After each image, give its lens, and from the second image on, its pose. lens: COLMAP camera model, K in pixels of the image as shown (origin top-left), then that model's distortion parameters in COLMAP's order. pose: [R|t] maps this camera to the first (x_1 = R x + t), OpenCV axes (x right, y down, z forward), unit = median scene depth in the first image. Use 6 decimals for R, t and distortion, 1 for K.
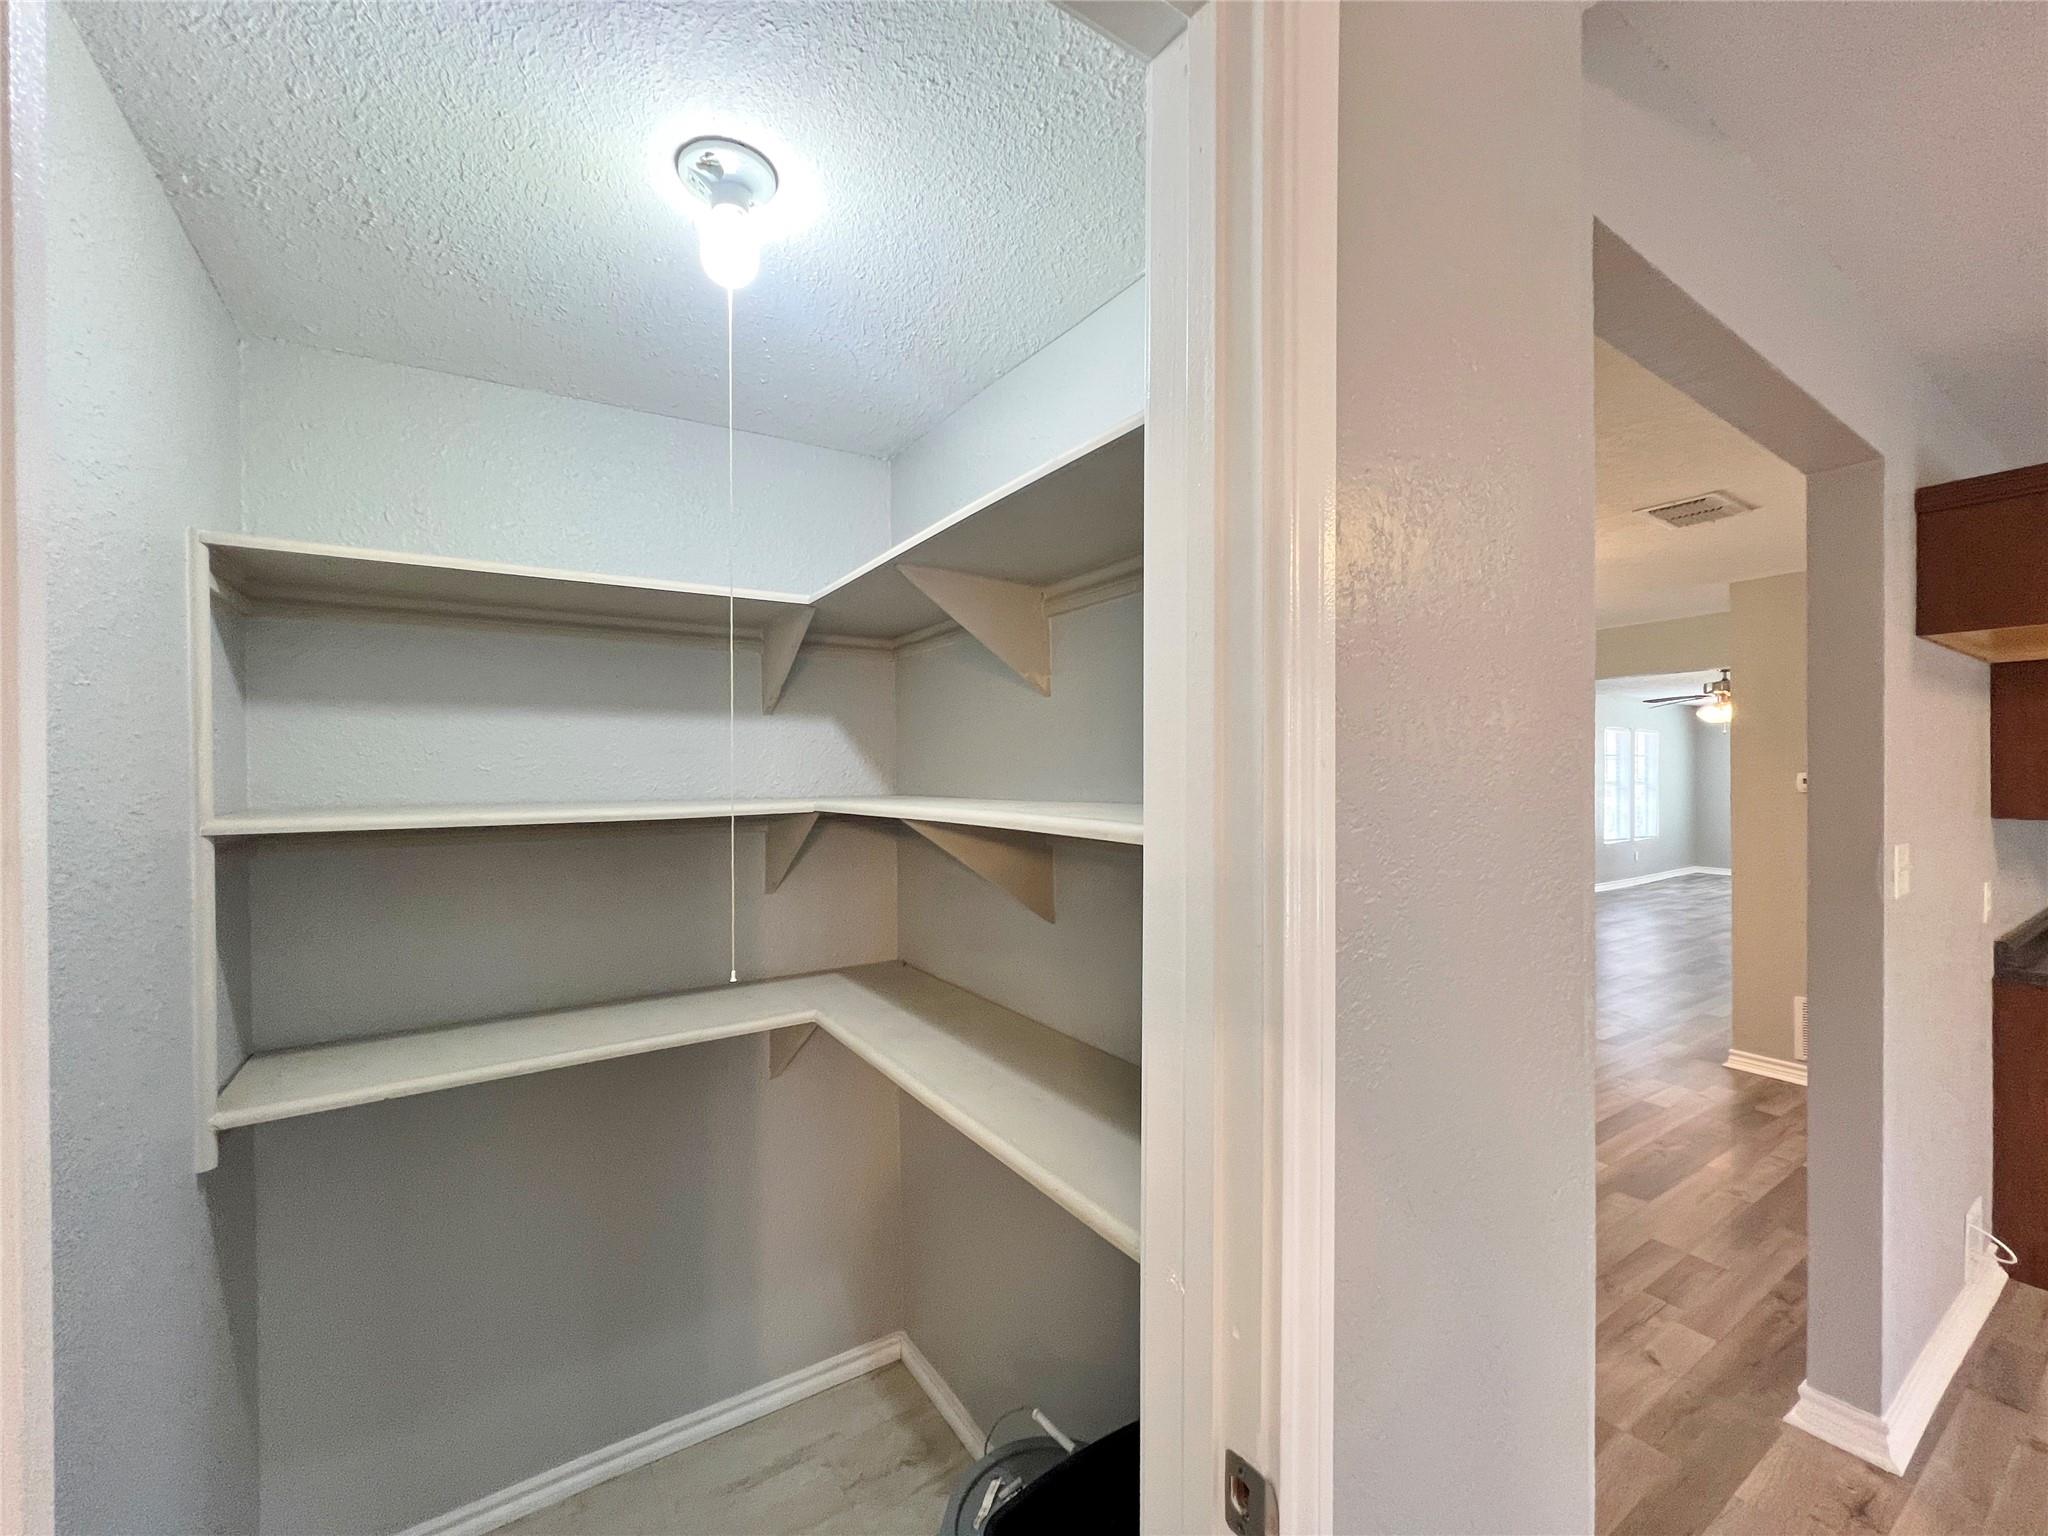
lens RADIAL K [[828.3, 0, 1023.8], [0, 828.3, 773.4], [0, 0, 1]] dist [0.000872, -0.000765]
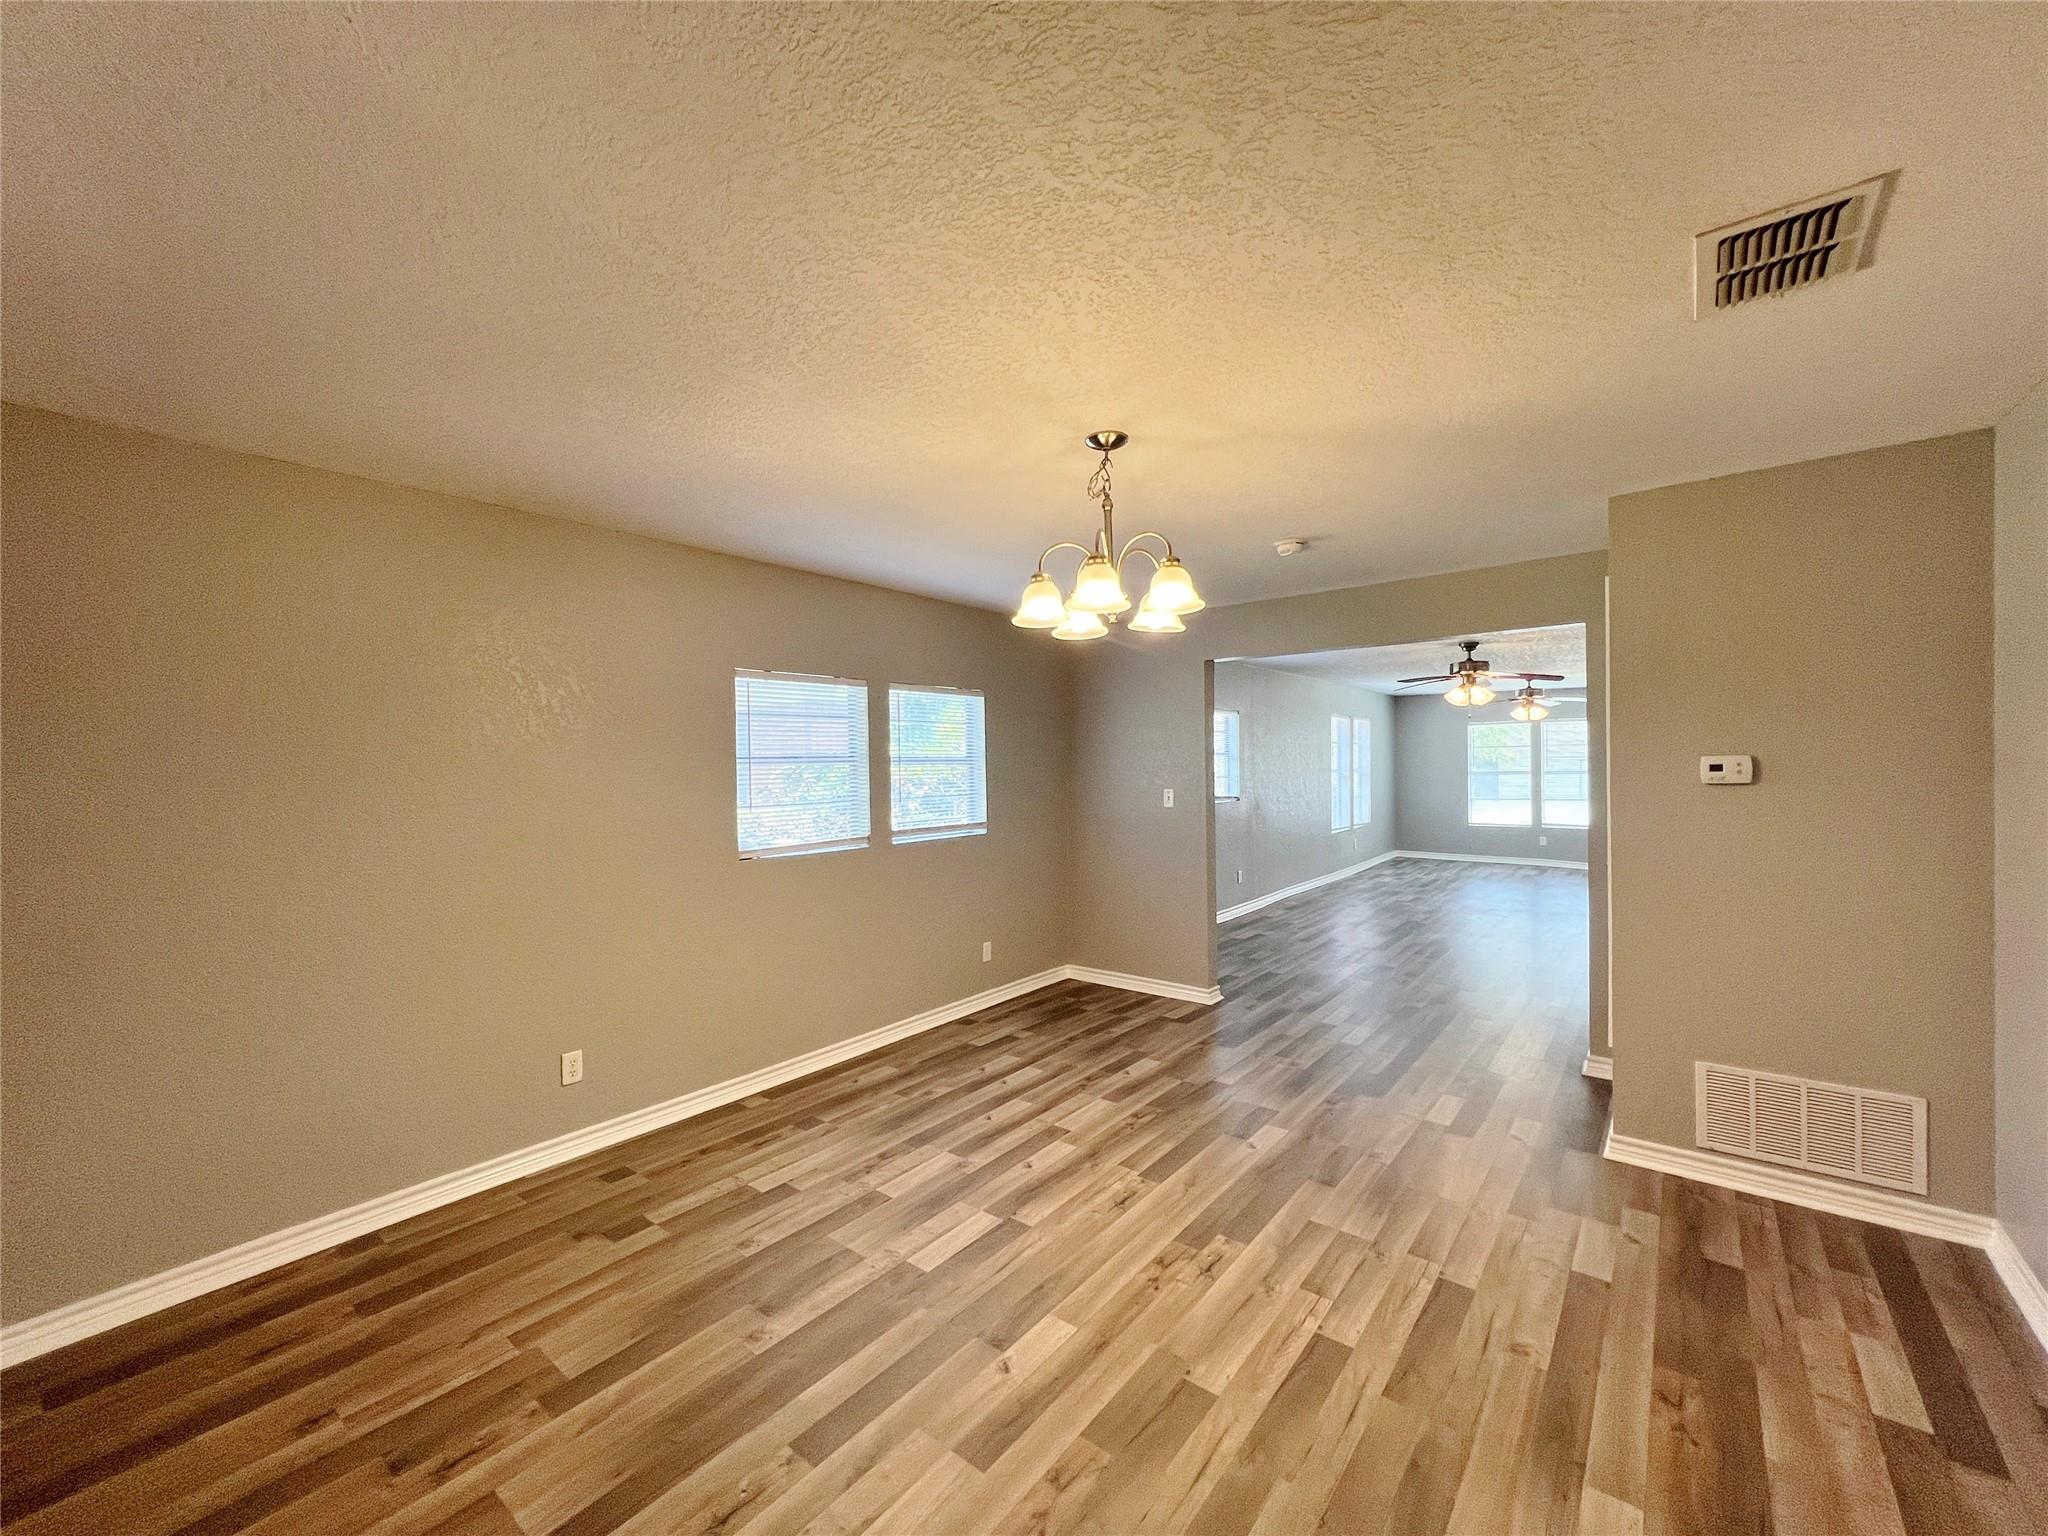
lens RADIAL K [[828.3, 0, 1018.6], [0, 828.3, 765.5], [0, 0, 1]] dist [0.000872, -0.000765]
pose [[0.950762, -0.014302, 0.309592, 0.073307], [0.014520, 0.999893, 0.001600, -0.003032], [-0.309581, 0.002974, 0.950868, 0.269761]]
